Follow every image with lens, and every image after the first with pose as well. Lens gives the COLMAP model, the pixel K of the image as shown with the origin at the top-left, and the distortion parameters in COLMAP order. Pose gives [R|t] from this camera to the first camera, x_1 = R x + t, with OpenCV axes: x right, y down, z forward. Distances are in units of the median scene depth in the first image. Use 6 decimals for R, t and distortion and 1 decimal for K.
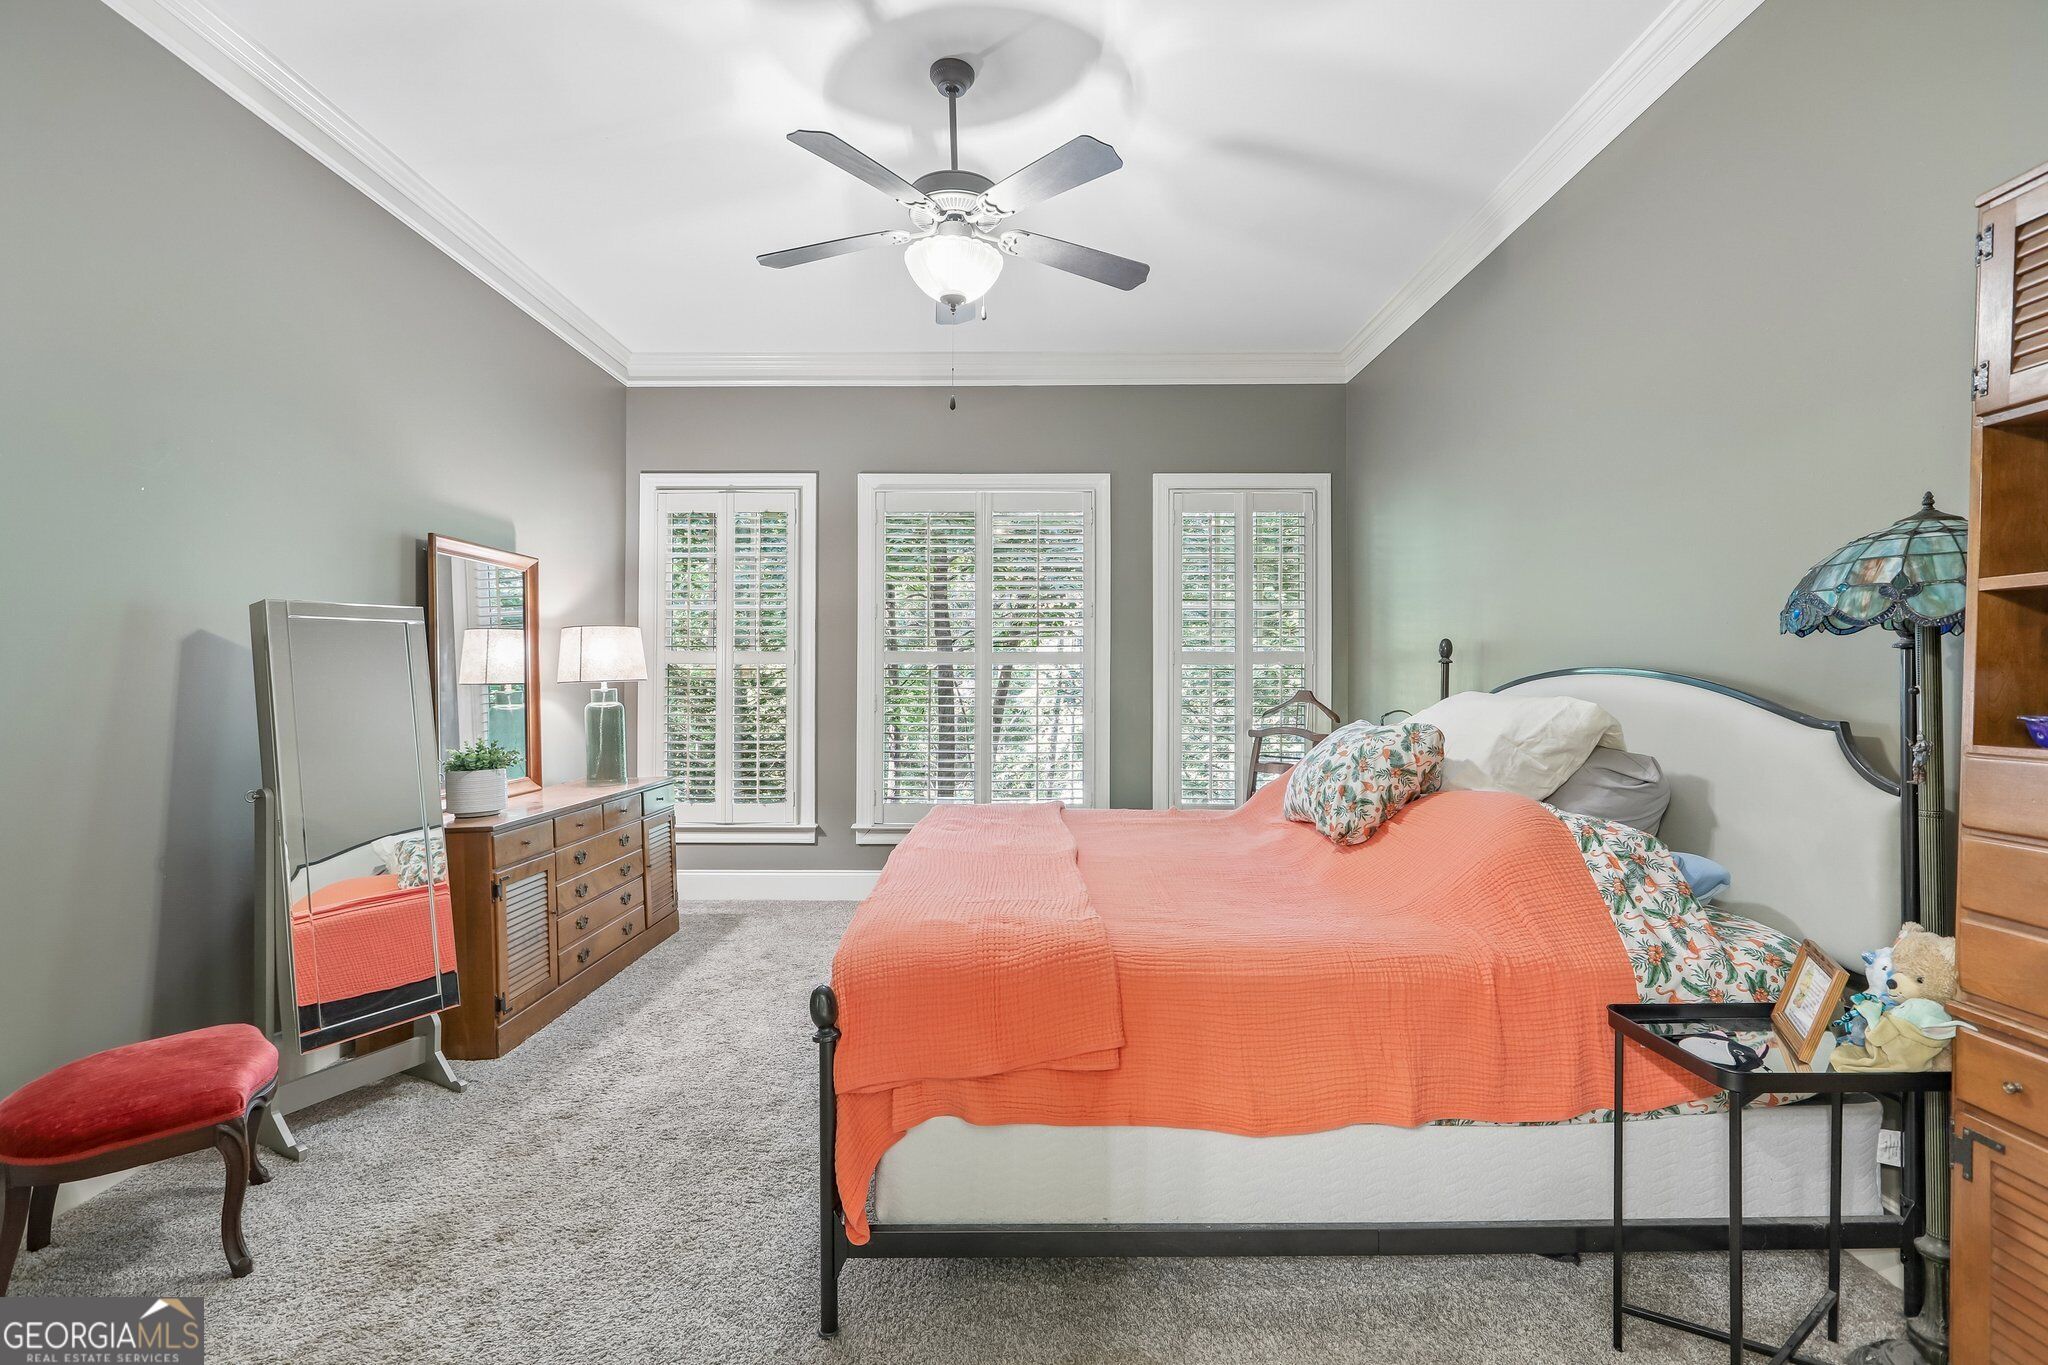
lens RADIAL K [[917.0, 0, 1018.8], [0, 917.0, 676.1], [0, 0, 1]] dist [-0.003262, 0.001100]
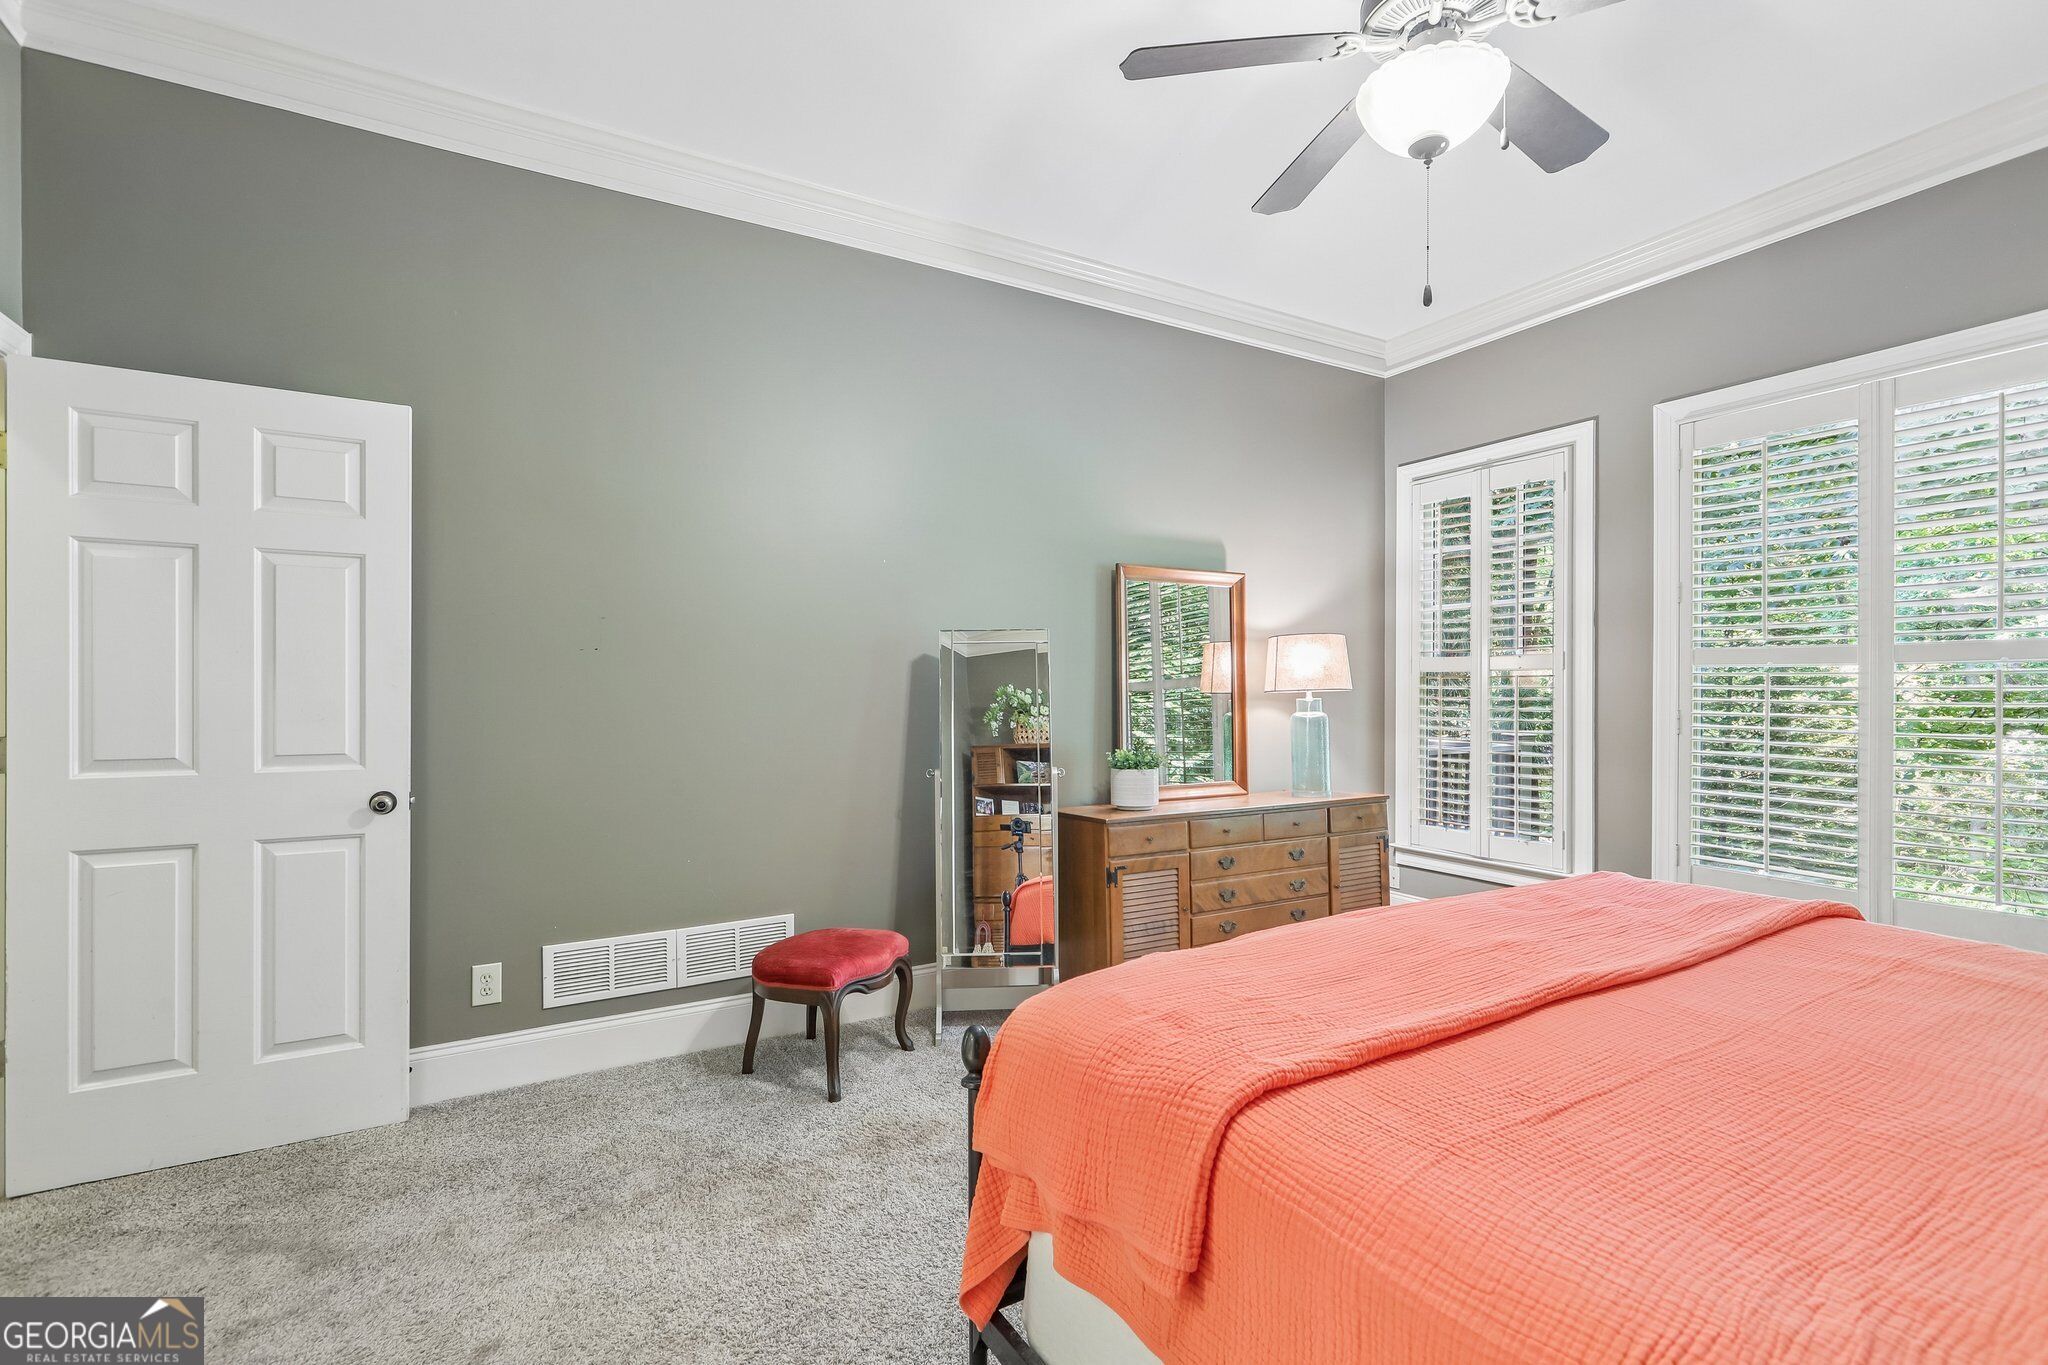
lens RADIAL K [[915.8, 0, 1019.2], [0, 915.8, 692.8], [0, 0, 1]] dist [-0.001666, 0.000305]
pose [[0.502462, 0.002767, -0.864595, 0.322352], [0.004044, 0.999976, 0.005551, 0.001465], [0.864590, -0.006285, 0.502439, 0.320266]]
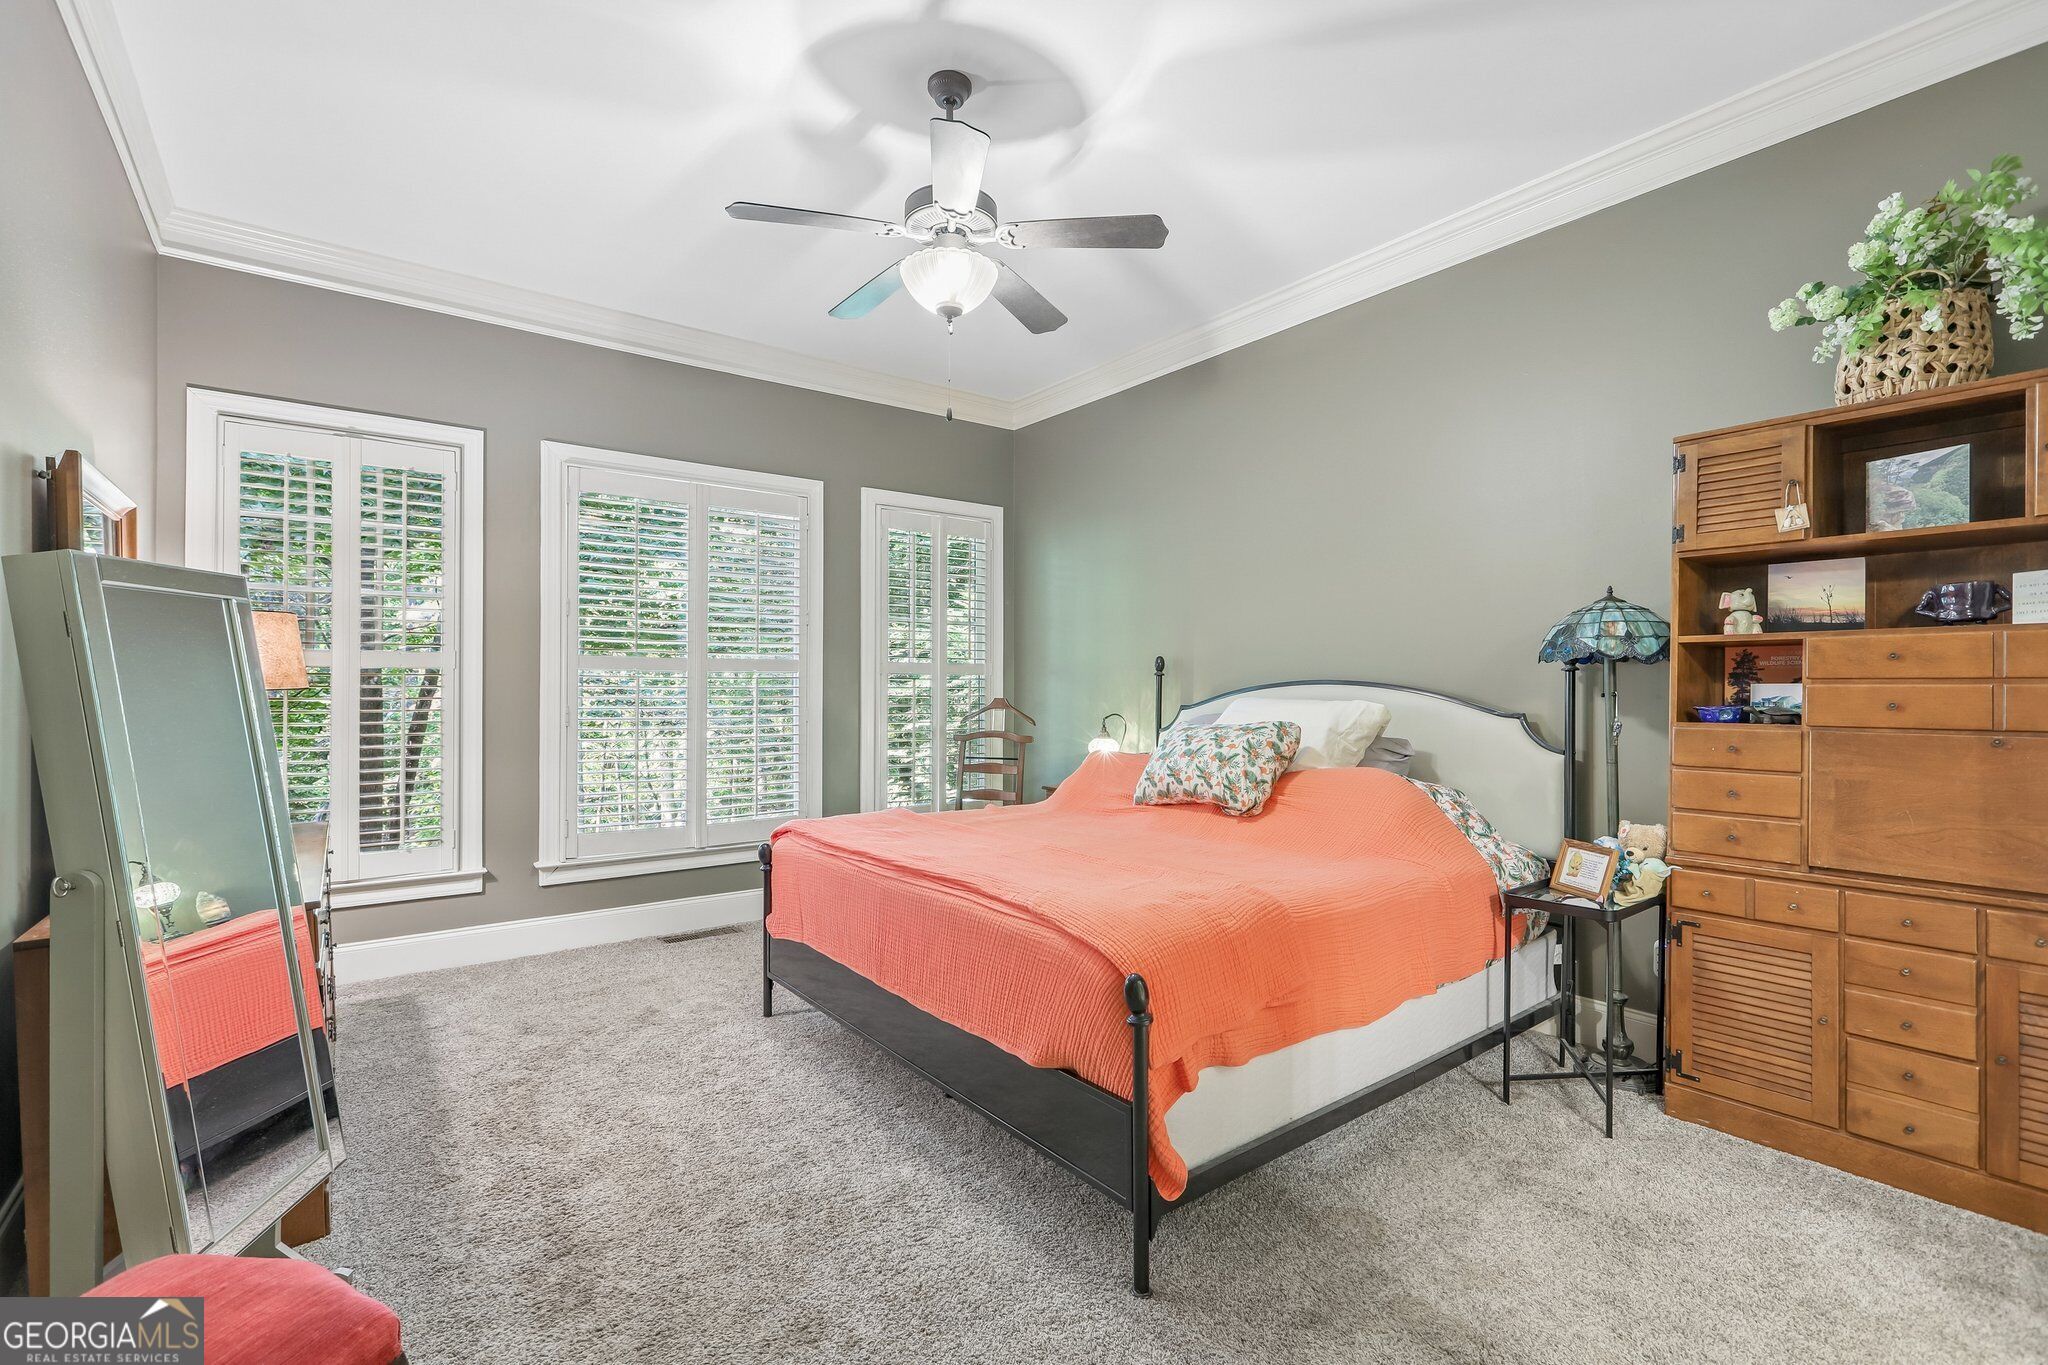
lens RADIAL K [[915.8, 0, 1019.2], [0, 915.8, 692.8], [0, 0, 1]] dist [-0.001666, 0.000305]
pose [[0.798902, -0.002610, 0.601456, -0.530192], [-0.002556, 0.999967, 0.007734, 0.000479], [-0.601456, -0.007715, 0.798868, 0.125497]]
